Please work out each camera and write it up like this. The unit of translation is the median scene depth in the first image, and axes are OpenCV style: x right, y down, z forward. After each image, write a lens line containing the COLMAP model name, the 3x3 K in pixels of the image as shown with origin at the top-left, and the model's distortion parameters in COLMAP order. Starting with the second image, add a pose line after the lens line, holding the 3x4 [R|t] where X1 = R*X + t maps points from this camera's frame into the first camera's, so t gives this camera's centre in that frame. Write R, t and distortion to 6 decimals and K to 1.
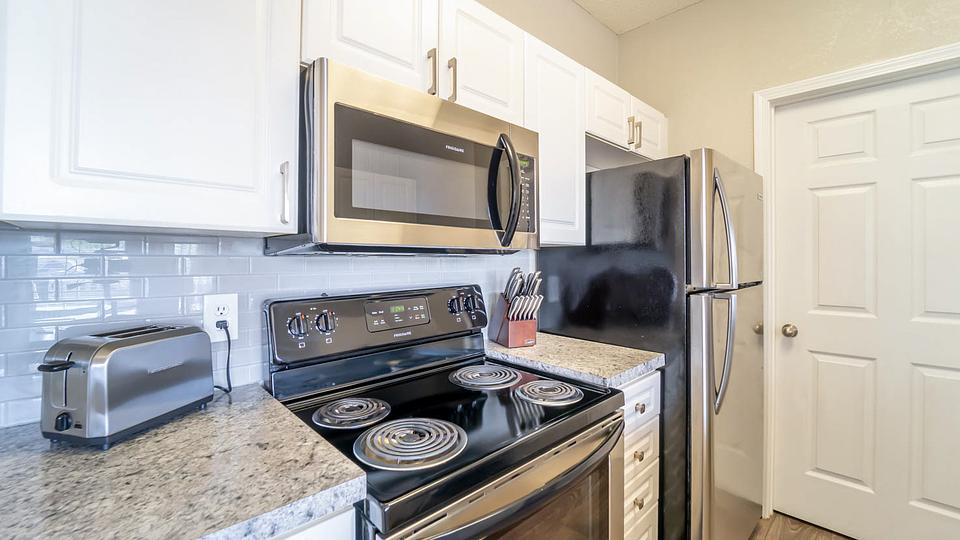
lens RADIAL K [[402.0, 0, 478.4], [0, 402.0, 261.0], [0, 0, 1]] dist [-0.019342, -0.000081]
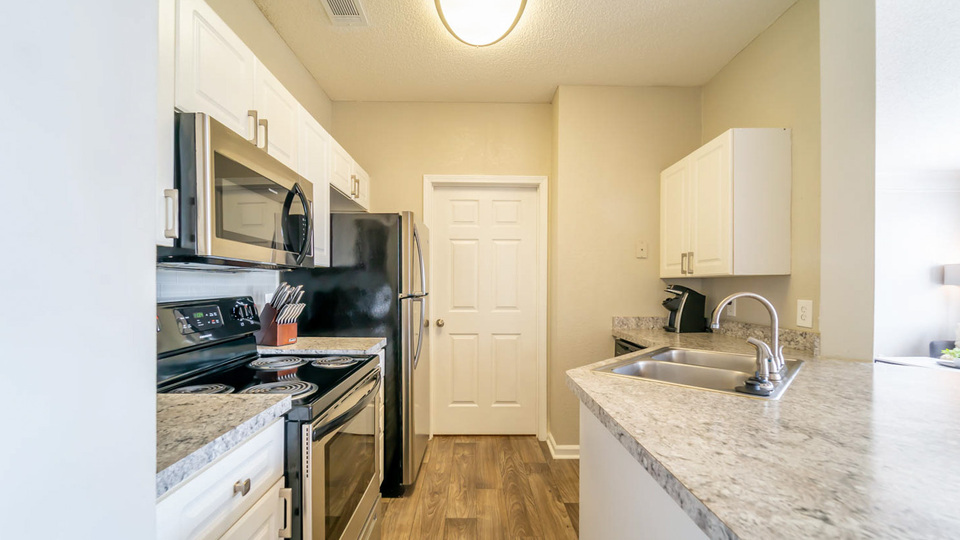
lens RADIAL K [[390.1, 0, 482.7], [0, 390.1, 290.1], [0, 0, 1]] dist [0.000456, 0.000033]
pose [[0.671188, -0.004993, 0.741270, -0.441100], [-0.001347, 0.999967, 0.007956, 0.034290], [-0.741286, -0.006338, 0.671159, -0.327289]]
